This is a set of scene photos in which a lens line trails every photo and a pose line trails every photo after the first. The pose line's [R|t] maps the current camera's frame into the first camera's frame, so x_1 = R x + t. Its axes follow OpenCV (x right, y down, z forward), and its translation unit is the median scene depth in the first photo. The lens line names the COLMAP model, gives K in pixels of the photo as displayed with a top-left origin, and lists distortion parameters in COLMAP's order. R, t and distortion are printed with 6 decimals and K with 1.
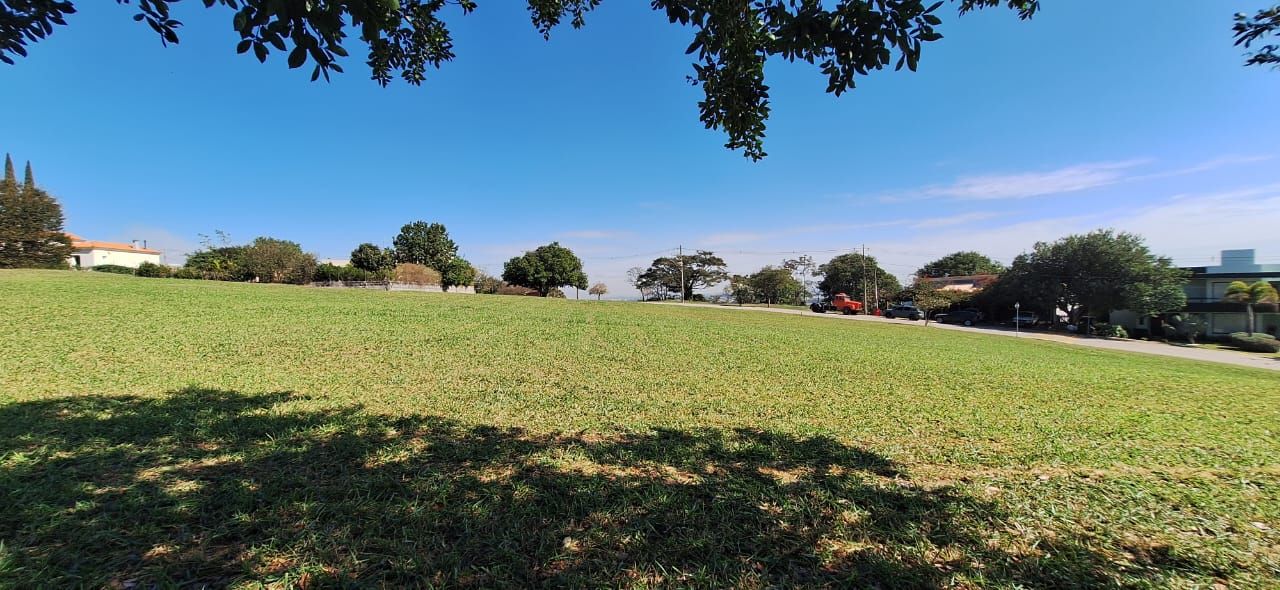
lens RADIAL K [[503.9, 0, 634.1], [0, 503.9, 304.4], [0, 0, 1]] dist [-0.011940, 0.001807]
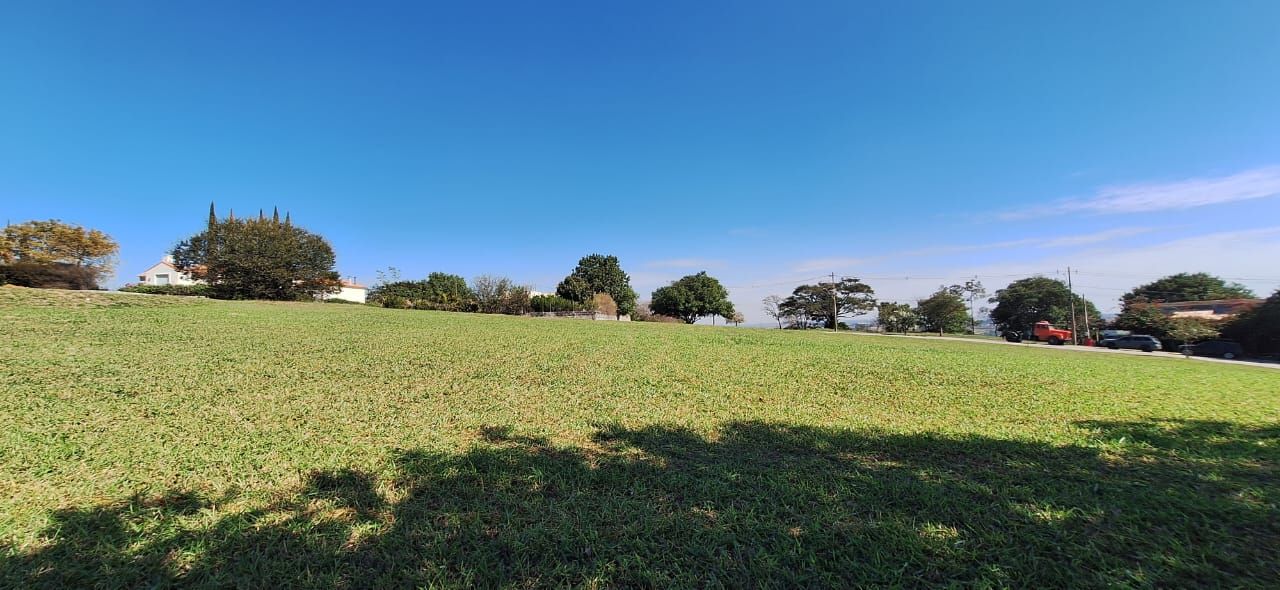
lens RADIAL K [[503.9, 0, 634.7], [0, 503.9, 322.6], [0, 0, 1]] dist [-0.011940, 0.001807]
pose [[0.983297, -0.002535, -0.181991, -0.204413], [-0.001333, 0.999776, -0.021127, 0.000098], [0.182003, 0.021016, 0.983073, -0.027821]]
